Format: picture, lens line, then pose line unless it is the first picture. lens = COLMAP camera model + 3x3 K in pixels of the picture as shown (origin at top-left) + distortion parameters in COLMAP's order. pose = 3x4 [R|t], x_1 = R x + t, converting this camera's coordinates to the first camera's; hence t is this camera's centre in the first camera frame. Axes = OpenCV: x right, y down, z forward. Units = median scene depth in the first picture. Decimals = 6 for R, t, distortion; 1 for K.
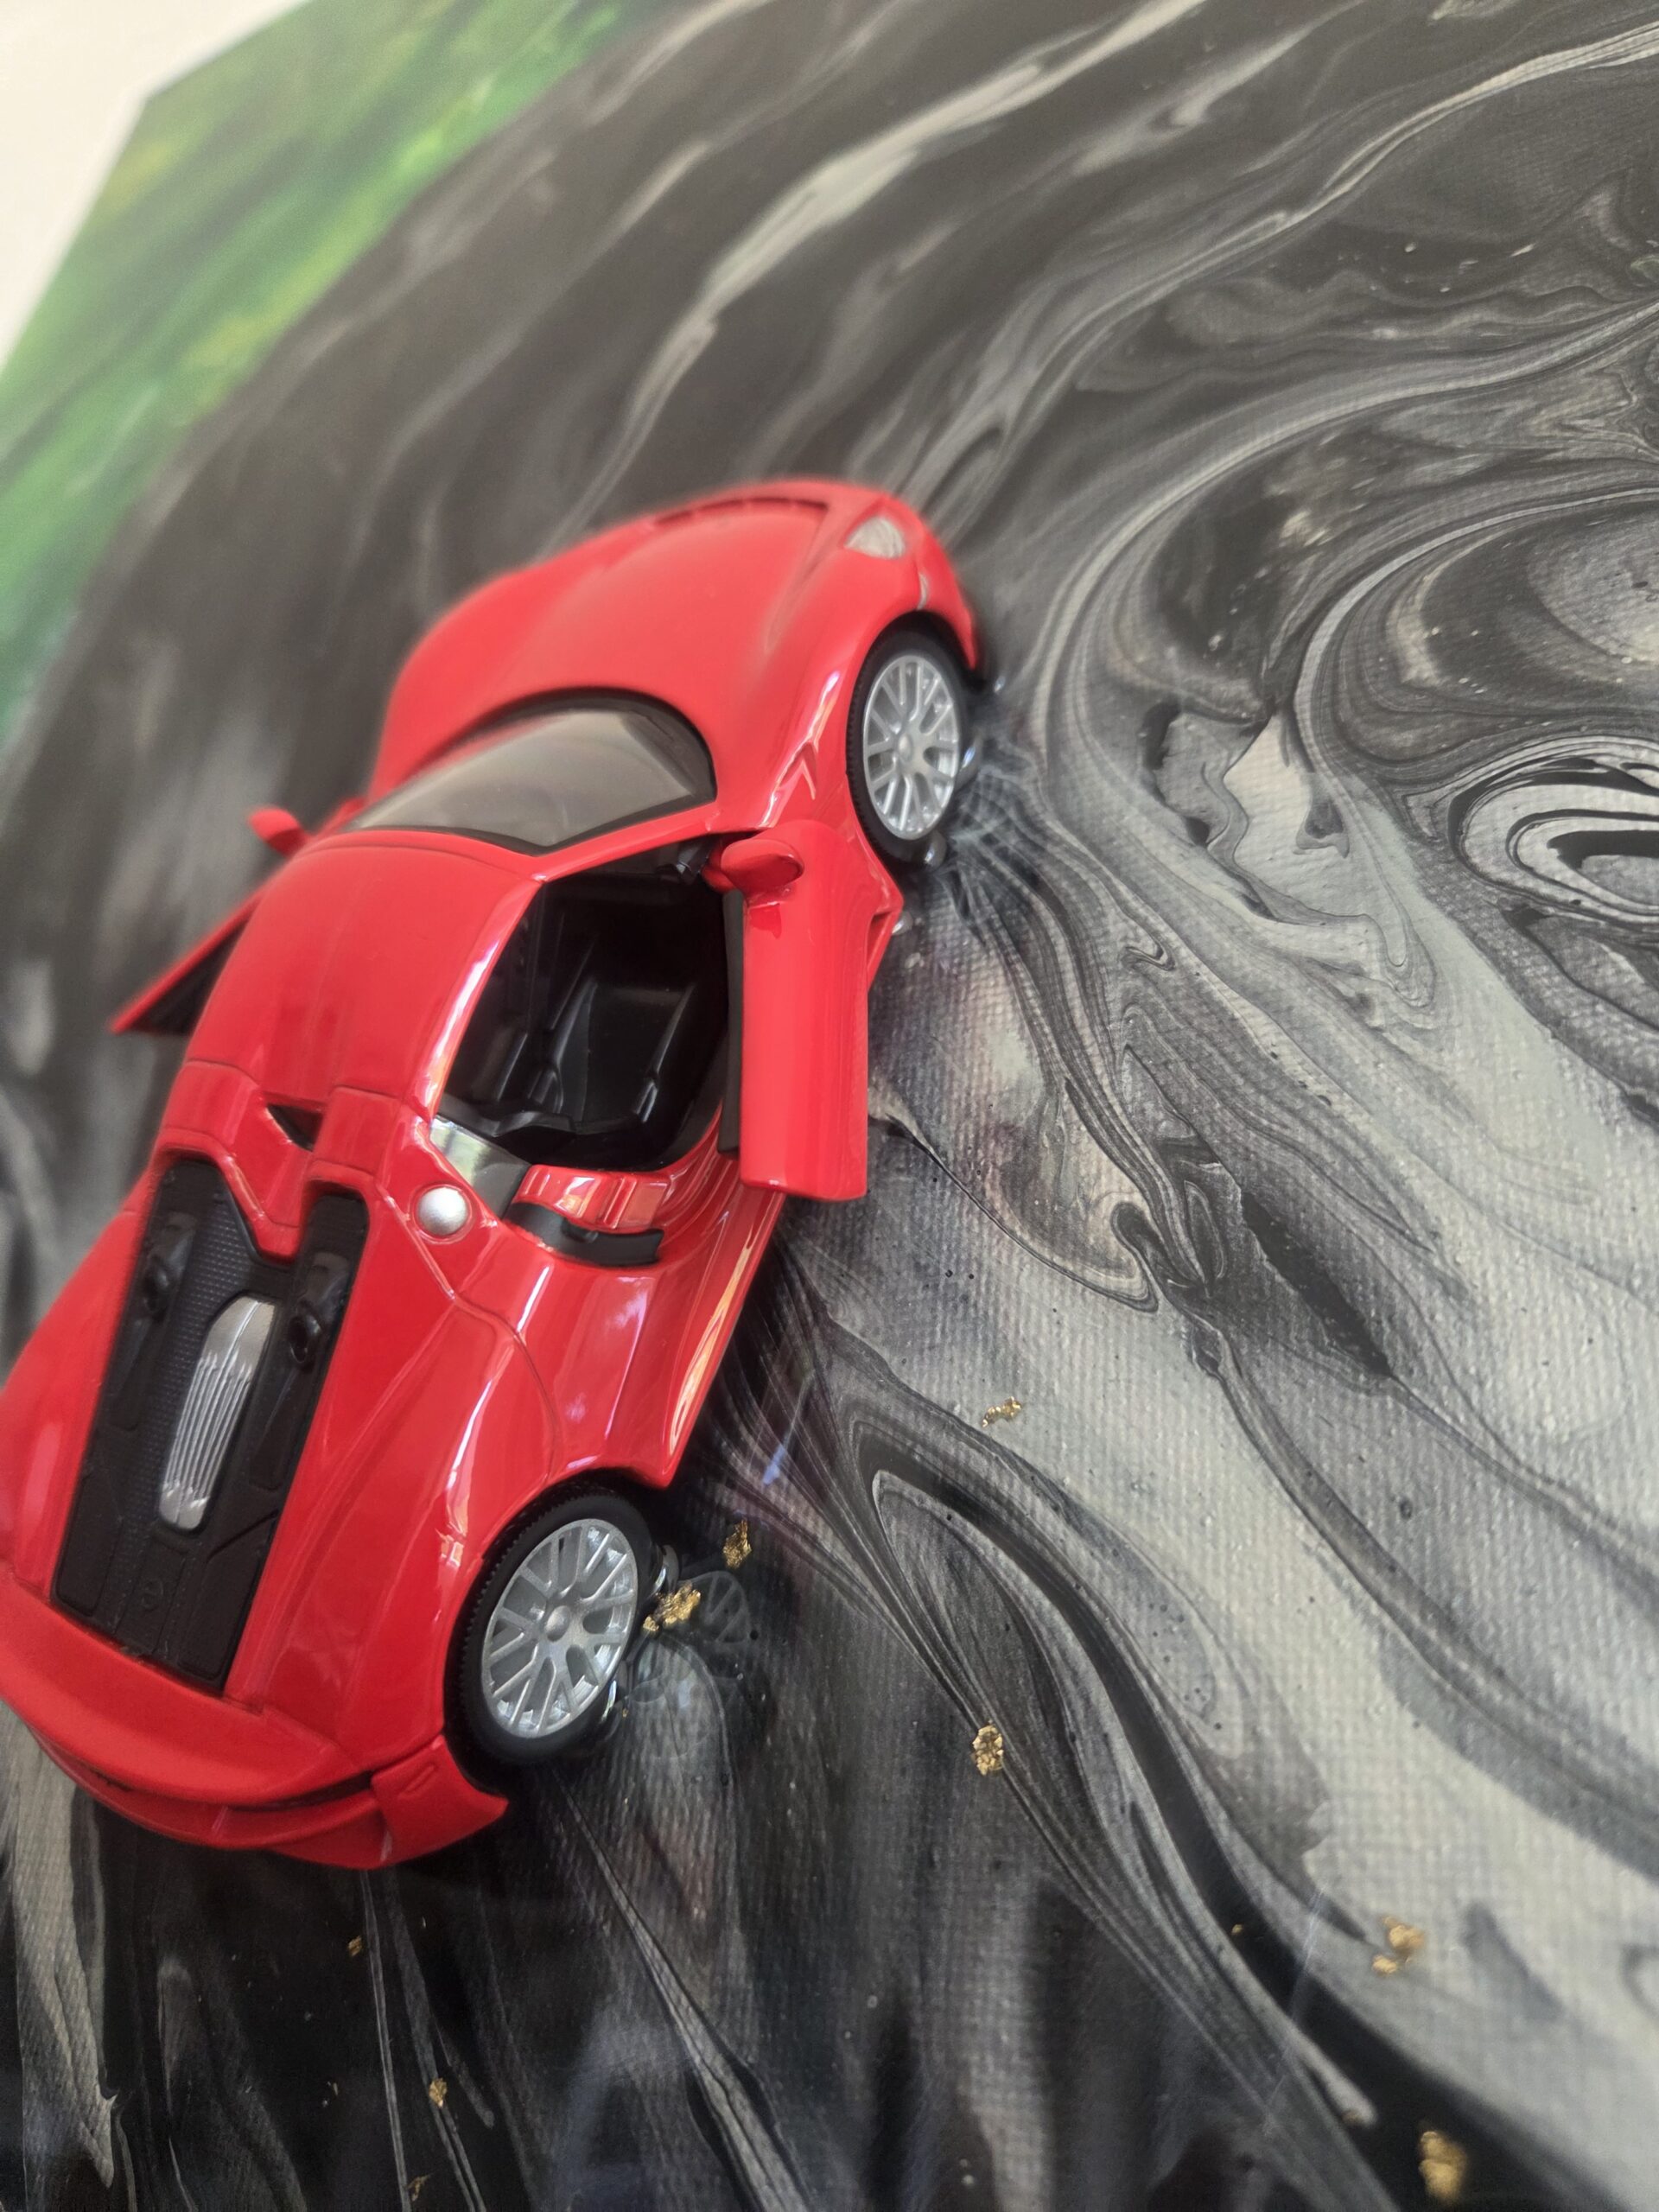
lens RADIAL K [[1596.6, 0, 829.5], [0, 1596.6, 1106.0], [0, 0, 1]] dist [-0.006238, -0.003539]
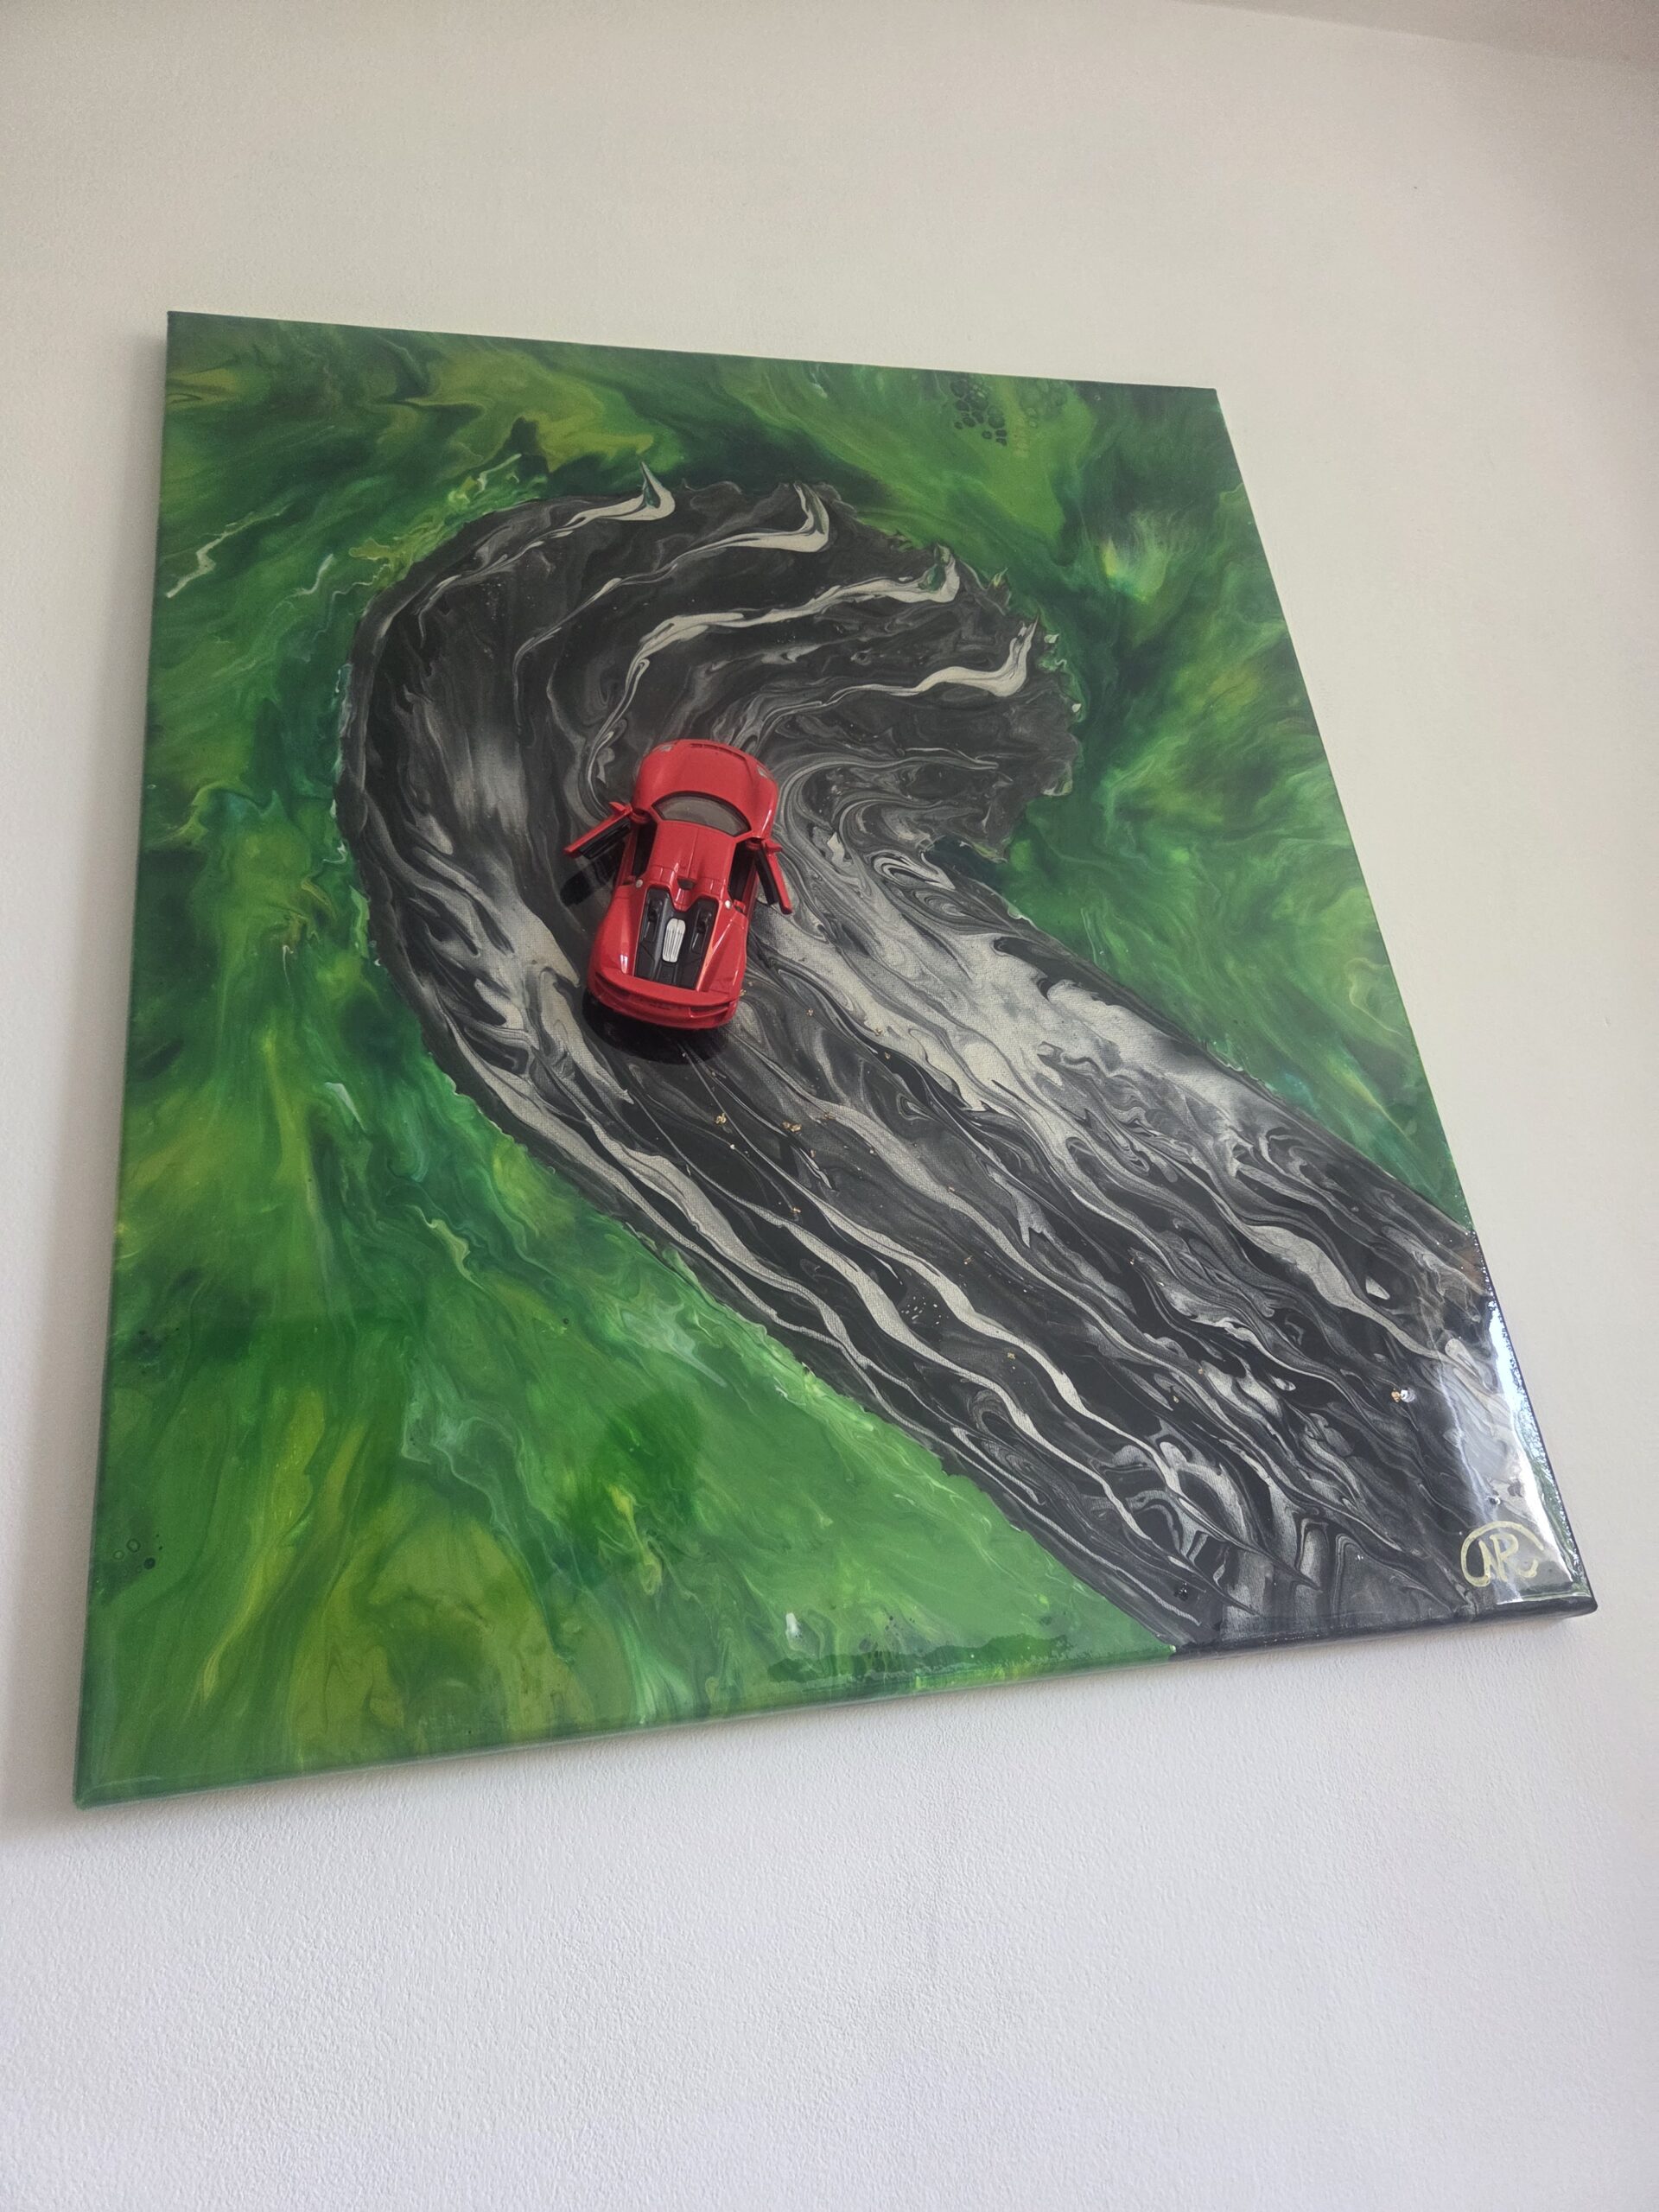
lens RADIAL K [[1544.4, 0, 829.5], [0, 1544.4, 1106.0], [0, 0, 1]] dist [0.062090, -0.074057]
pose [[0.756523, 0.063627, 0.650865, -2.836353], [-0.090329, 0.995883, 0.007638, 0.569756], [-0.647699, -0.064570, 0.759155, -2.700340]]
